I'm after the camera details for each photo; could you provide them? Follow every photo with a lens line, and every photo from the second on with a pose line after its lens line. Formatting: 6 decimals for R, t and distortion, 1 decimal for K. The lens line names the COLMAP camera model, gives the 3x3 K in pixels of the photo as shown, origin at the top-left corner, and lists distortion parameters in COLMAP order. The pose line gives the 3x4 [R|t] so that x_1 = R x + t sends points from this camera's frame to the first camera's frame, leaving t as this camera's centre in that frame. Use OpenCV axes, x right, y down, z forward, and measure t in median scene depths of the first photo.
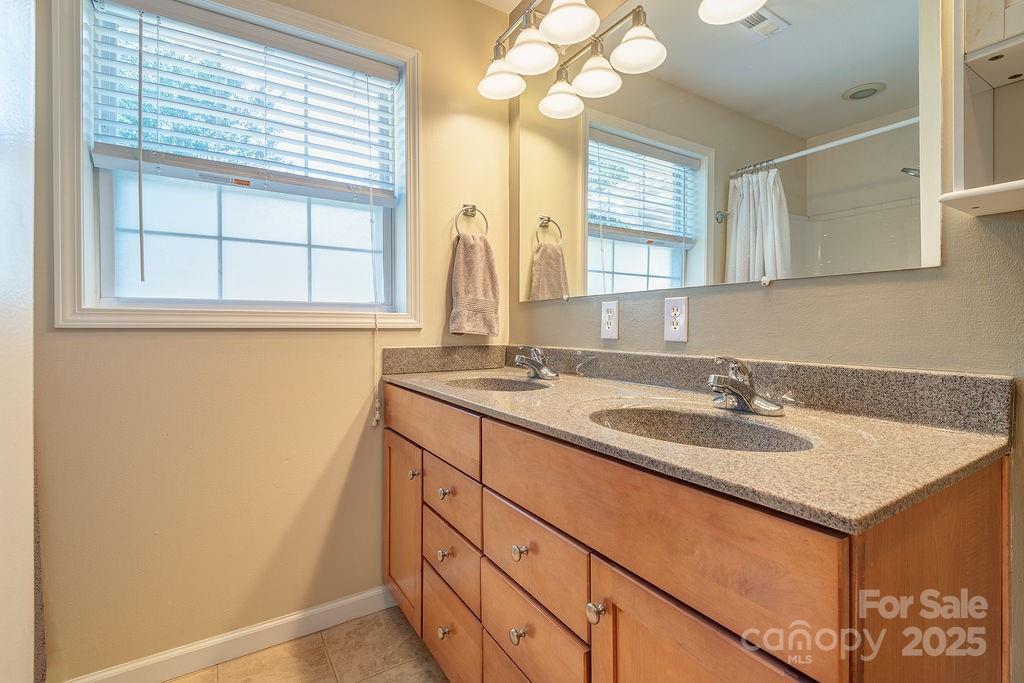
lens RADIAL K [[472.4, 0, 512.0], [0, 472.4, 341.5], [0, 0, 1]] dist [-0.002536, -0.000826]
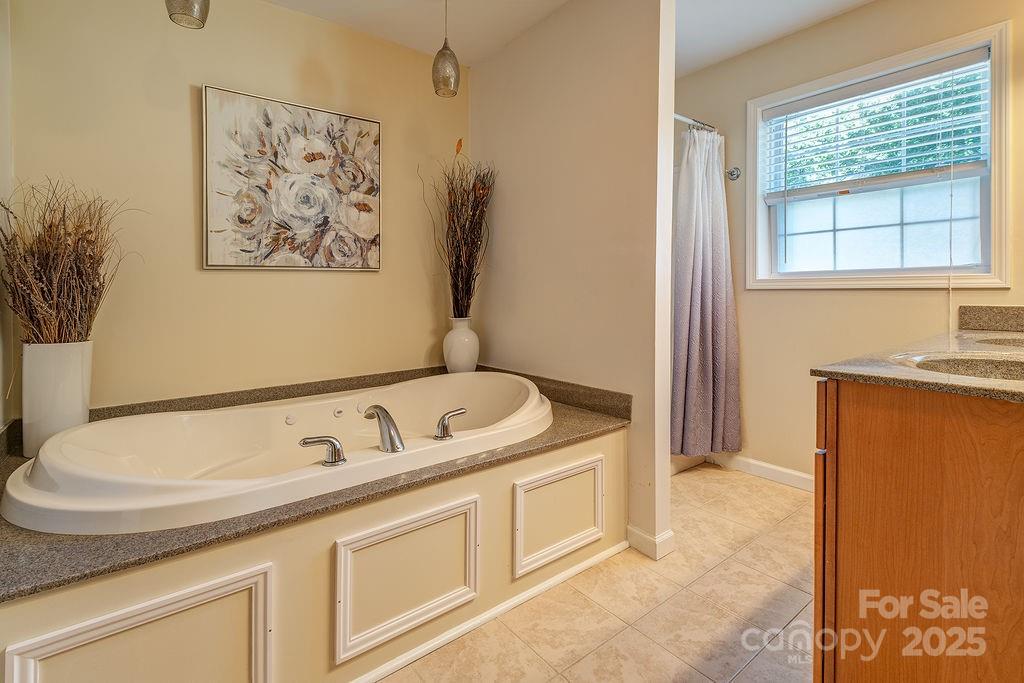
lens RADIAL K [[472.4, 0, 512.0], [0, 472.4, 341.5], [0, 0, 1]] dist [-0.002536, -0.000826]
pose [[0.101047, 0.095720, -0.990266, 0.752885], [-0.030819, 0.995184, 0.093050, 0.028356], [0.994404, 0.021117, 0.103511, -0.179610]]
